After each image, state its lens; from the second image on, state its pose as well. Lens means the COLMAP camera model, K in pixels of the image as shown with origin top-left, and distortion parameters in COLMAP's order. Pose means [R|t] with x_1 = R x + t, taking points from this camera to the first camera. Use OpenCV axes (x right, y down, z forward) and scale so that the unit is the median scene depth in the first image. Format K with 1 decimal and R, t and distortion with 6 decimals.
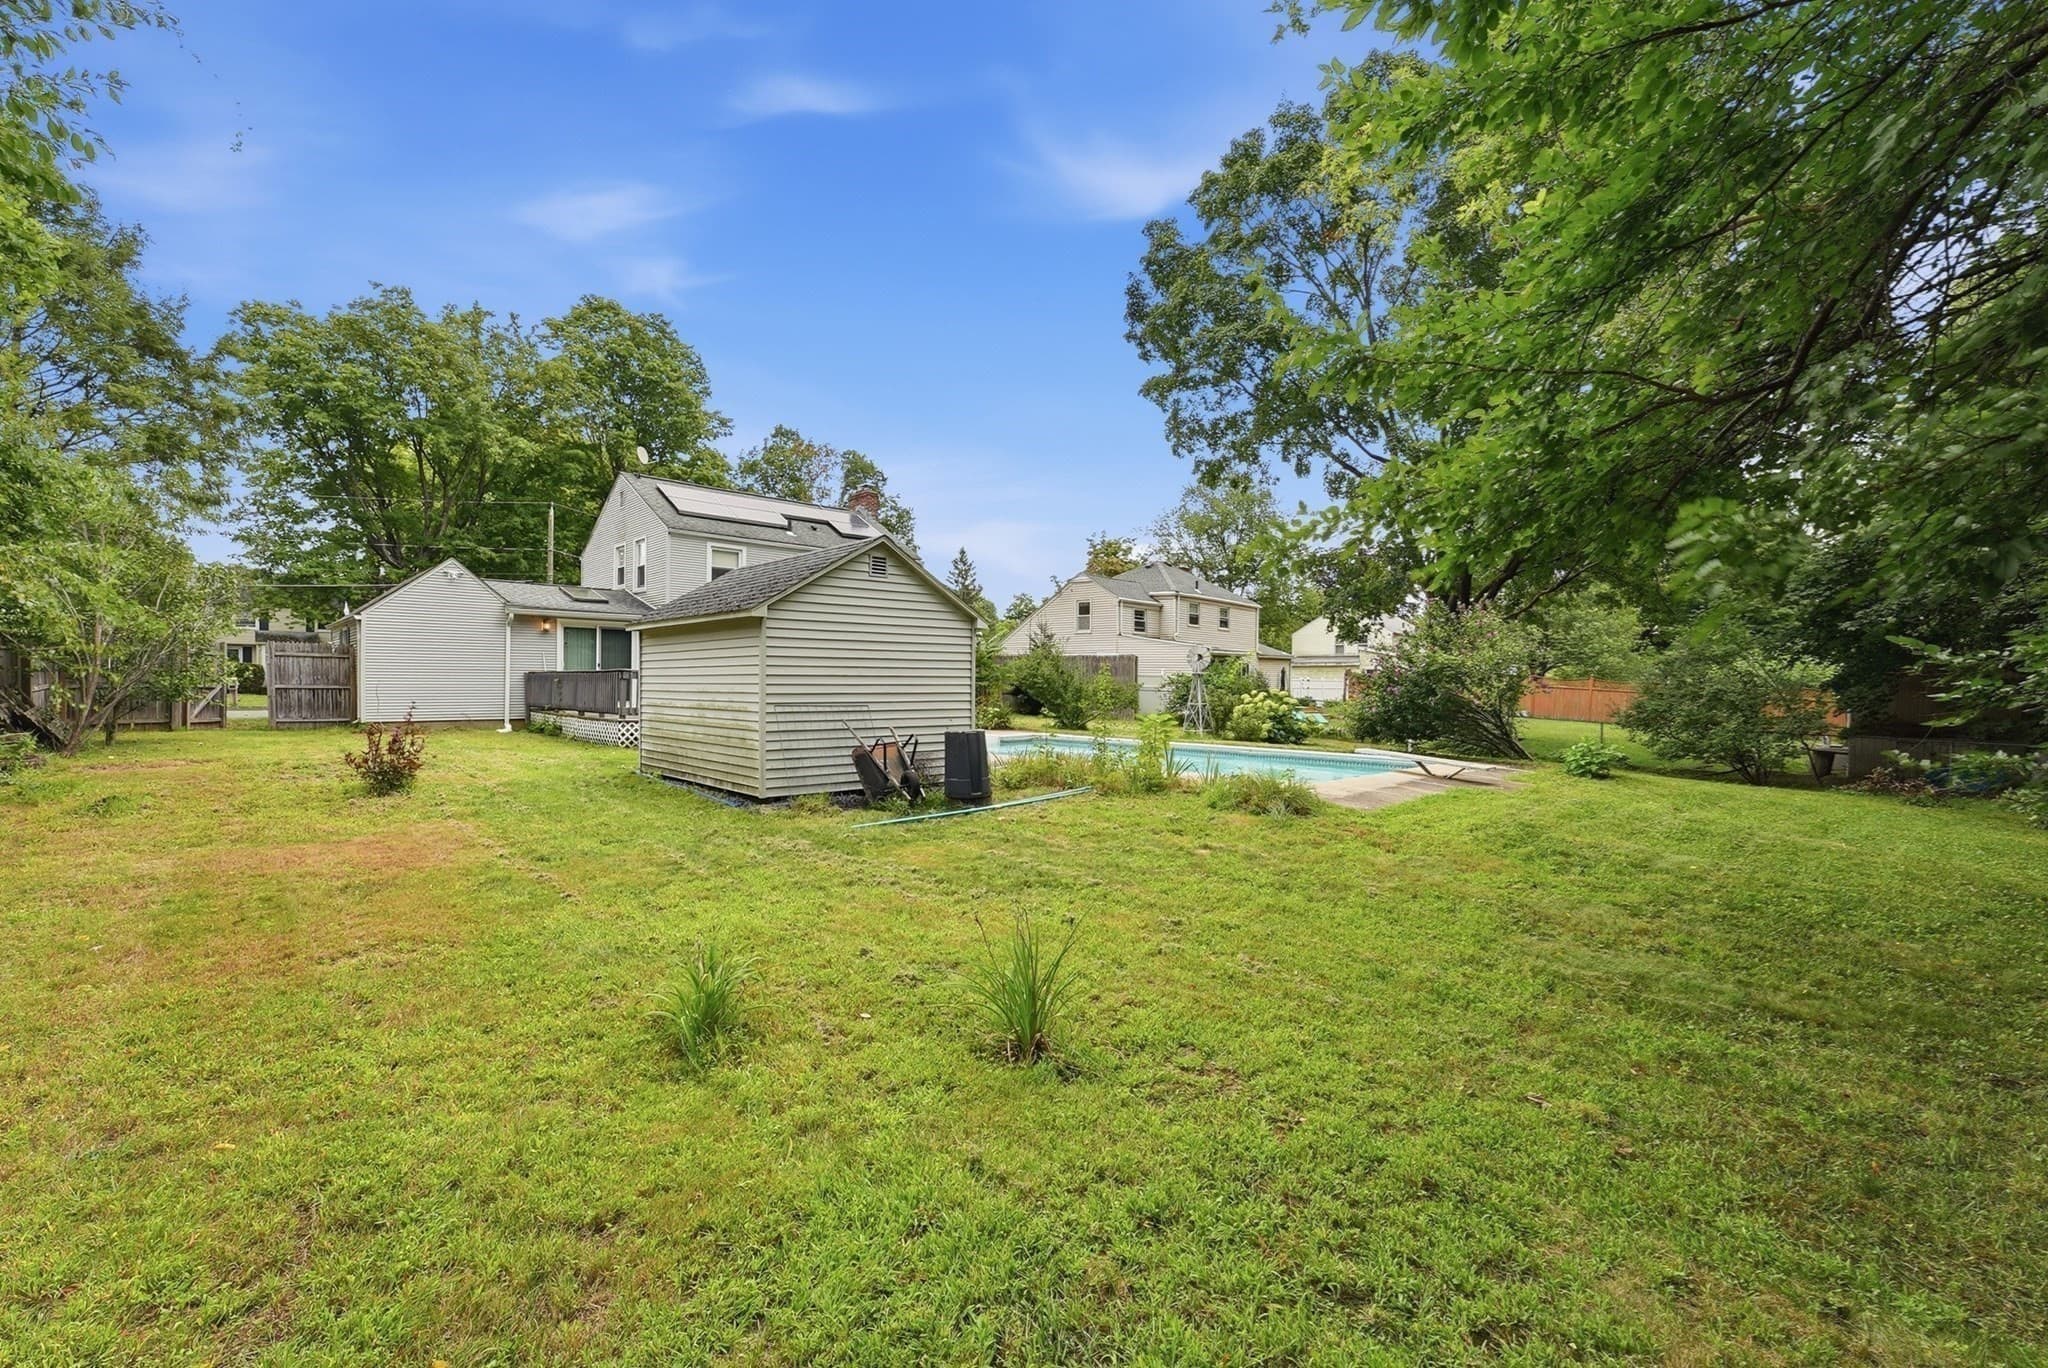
lens RADIAL K [[845.0, 0, 1017.1], [0, 845.0, 673.6], [0, 0, 1]] dist [-0.025708, 0.001966]
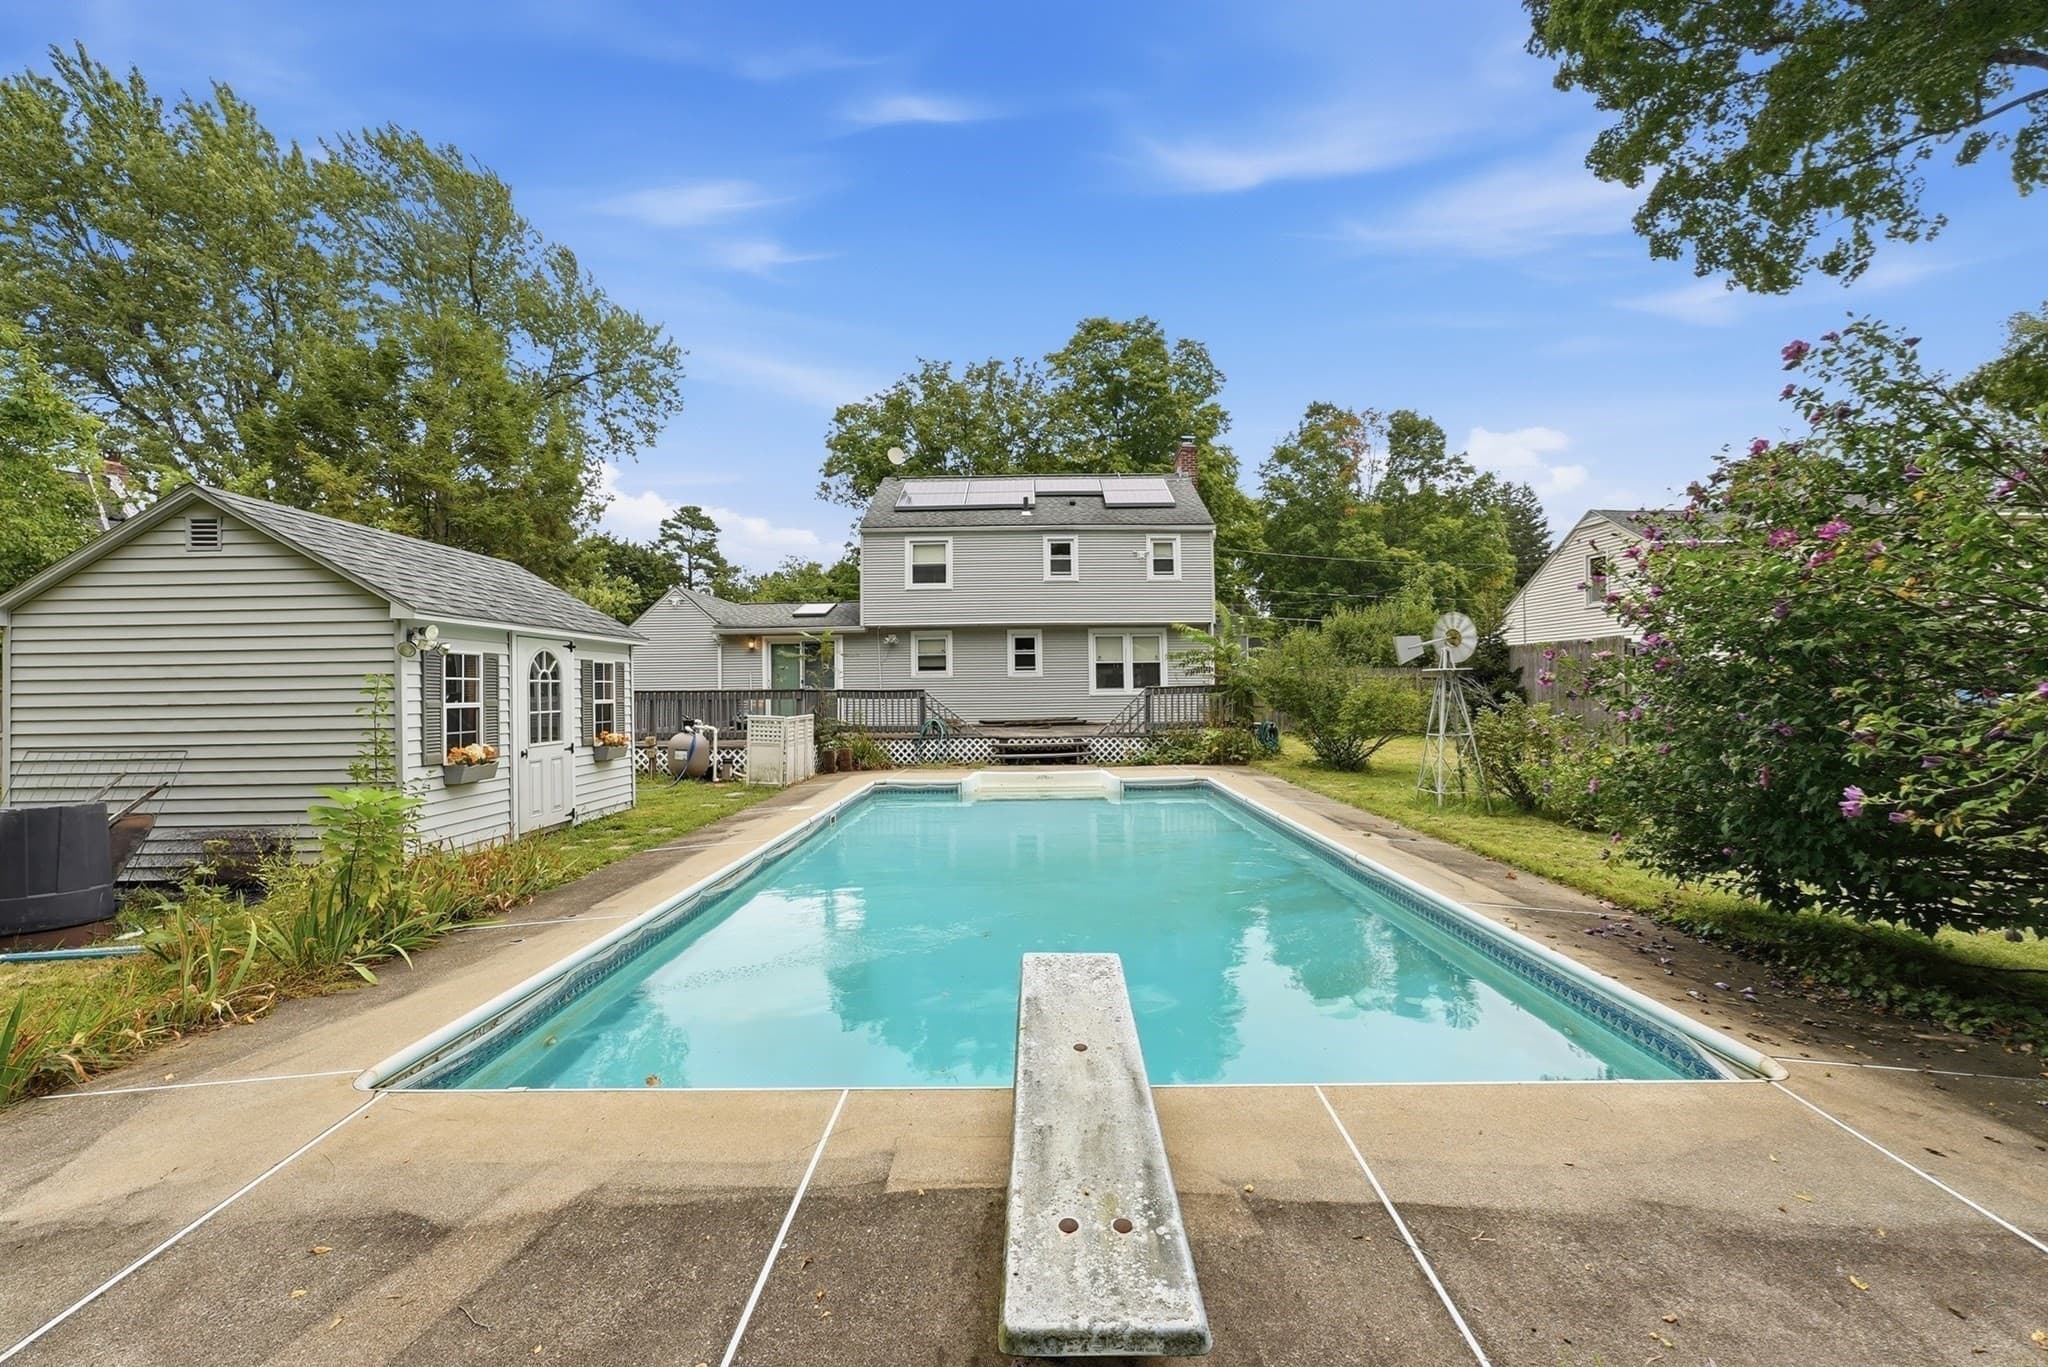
lens RADIAL K [[845.0, 0, 1010.3], [0, 845.0, 673.6], [0, 0, 1]] dist [-0.025708, 0.001966]
pose [[0.725473, -0.032862, -0.687466, 0.139891], [0.029733, 0.999423, -0.016397, 0.001533], [0.687609, -0.008545, 0.726031, 0.190914]]
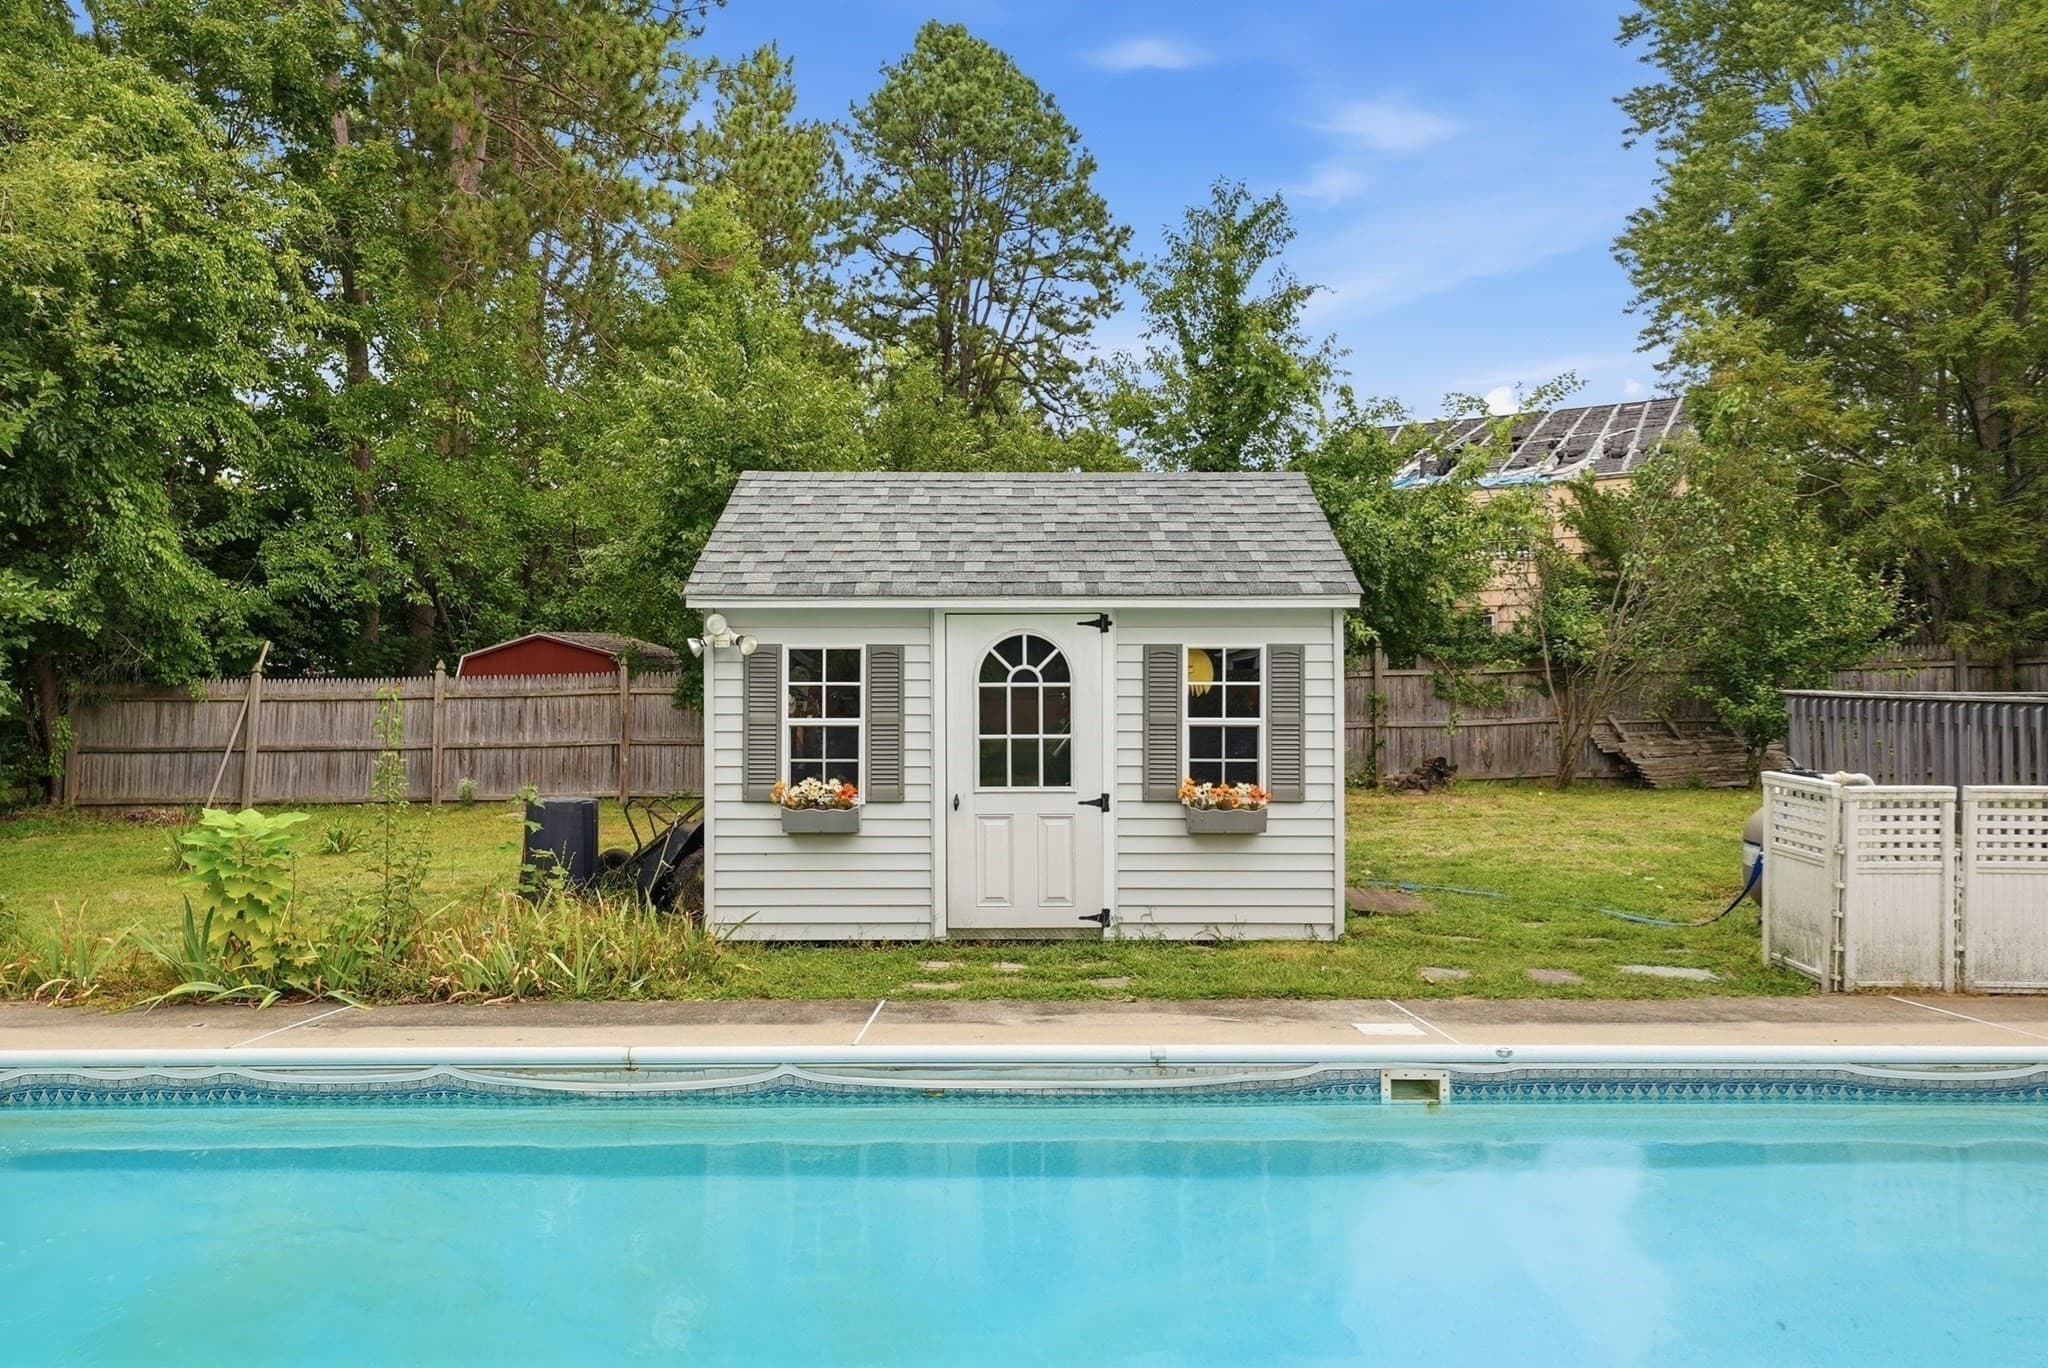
lens RADIAL K [[1344.4, 0, 1088.6], [0, 1344.4, 650.7], [0, 0, 1]] dist [0.024924, -0.003986]
pose [[-0.699674, -0.022205, -0.714117, 0.063688], [0.005456, 0.999322, -0.036419, -0.000787], [0.714441, -0.029378, -0.699079, 0.375870]]
